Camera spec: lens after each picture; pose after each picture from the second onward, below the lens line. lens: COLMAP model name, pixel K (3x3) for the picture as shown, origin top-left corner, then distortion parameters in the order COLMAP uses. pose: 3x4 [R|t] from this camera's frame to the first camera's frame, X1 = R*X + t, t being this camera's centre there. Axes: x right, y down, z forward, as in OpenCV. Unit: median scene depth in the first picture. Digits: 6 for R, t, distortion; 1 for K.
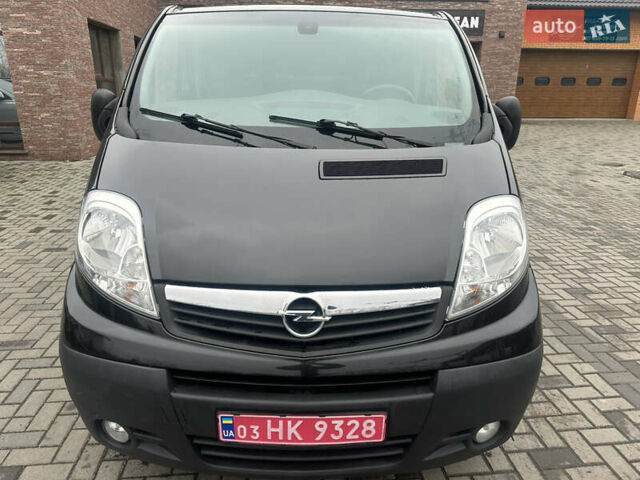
lens RADIAL K [[448.3, 0, 318.6], [0, 448.3, 237.9], [0, 0, 1]] dist [0.067302, -0.074273]
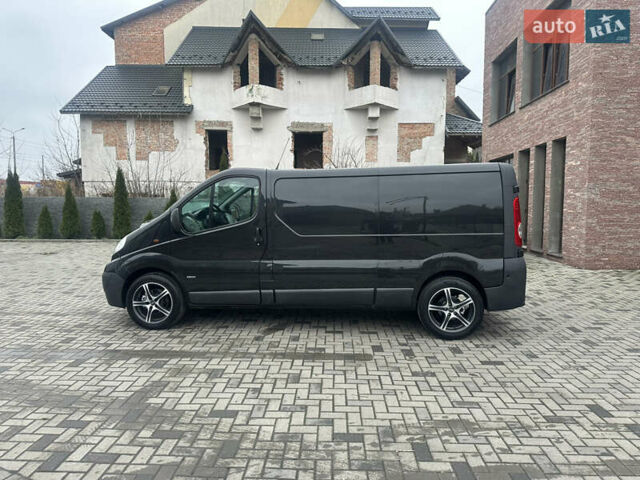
lens RADIAL K [[448.3, 0, 318.6], [0, 448.3, 237.9], [0, 0, 1]] dist [0.067302, -0.074273]
pose [[-0.145779, 0.066054, -0.987110, 1.408559], [-0.313105, 0.943400, 0.109370, -0.350528], [0.938464, 0.325012, -0.116846, 1.093446]]
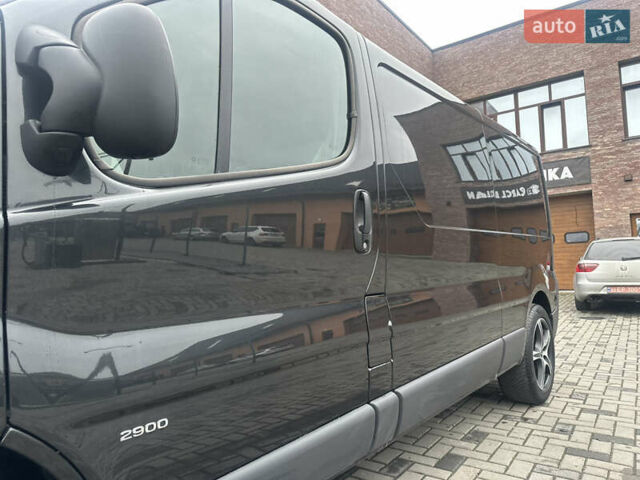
lens RADIAL K [[449.3, 0, 322.0], [0, 449.3, 236.8], [0, 0, 1]] dist [0.039605, -0.047268]
pose [[0.755405, -0.076942, -0.650725, 0.424551], [-0.177238, 0.932072, -0.315958, -0.026179], [0.630833, 0.354009, 0.690455, 0.508165]]
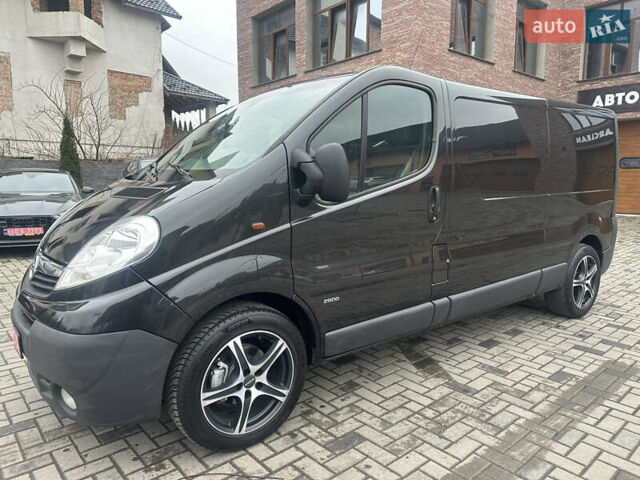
lens RADIAL K [[449.1, 0, 320.0], [0, 449.1, 240.0], [0, 0, 1]] dist [0.038954, -0.044941]
pose [[0.583795, 0.104900, -0.805096, 0.647442], [-0.256075, 0.964794, -0.059978, -0.029529], [0.770460, 0.241180, 0.590104, 0.276476]]
